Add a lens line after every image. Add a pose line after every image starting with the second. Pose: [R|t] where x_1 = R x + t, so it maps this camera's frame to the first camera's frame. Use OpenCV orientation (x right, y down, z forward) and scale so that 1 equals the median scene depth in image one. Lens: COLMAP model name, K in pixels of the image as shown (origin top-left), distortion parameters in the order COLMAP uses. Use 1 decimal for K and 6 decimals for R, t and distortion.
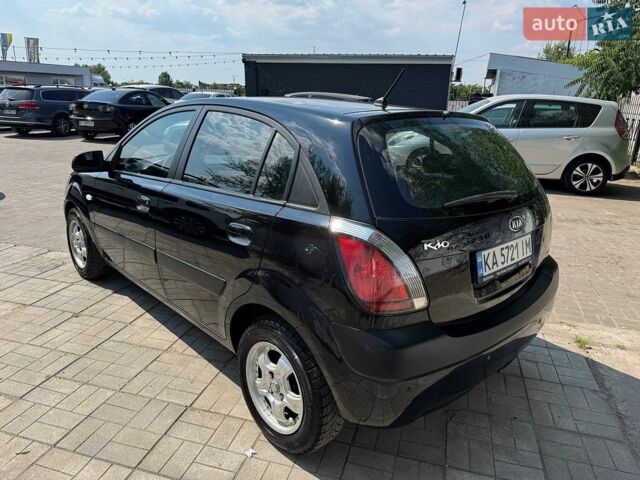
lens RADIAL K [[452.2, 0, 320.0], [0, 452.2, 240.0], [0, 0, 1]] dist [0.054253, -0.072943]
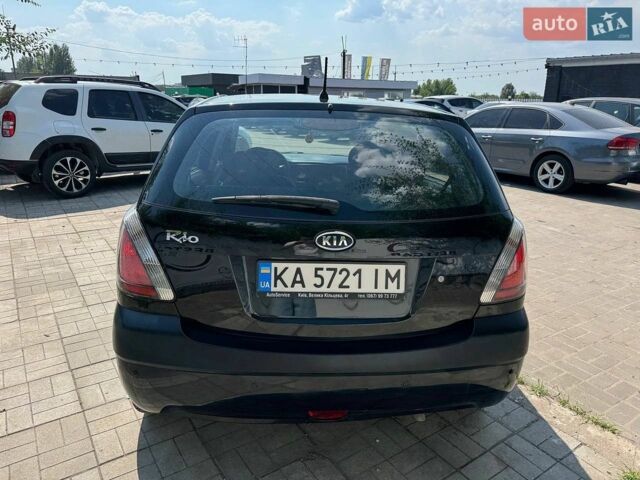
lens RADIAL K [[452.2, 0, 320.0], [0, 452.2, 240.0], [0, 0, 1]] dist [0.054253, -0.072943]
pose [[0.769444, 0.173142, -0.614799, 0.835383], [-0.187980, 0.981313, 0.041097, -0.060797], [0.610425, 0.083948, 0.787613, 0.331234]]
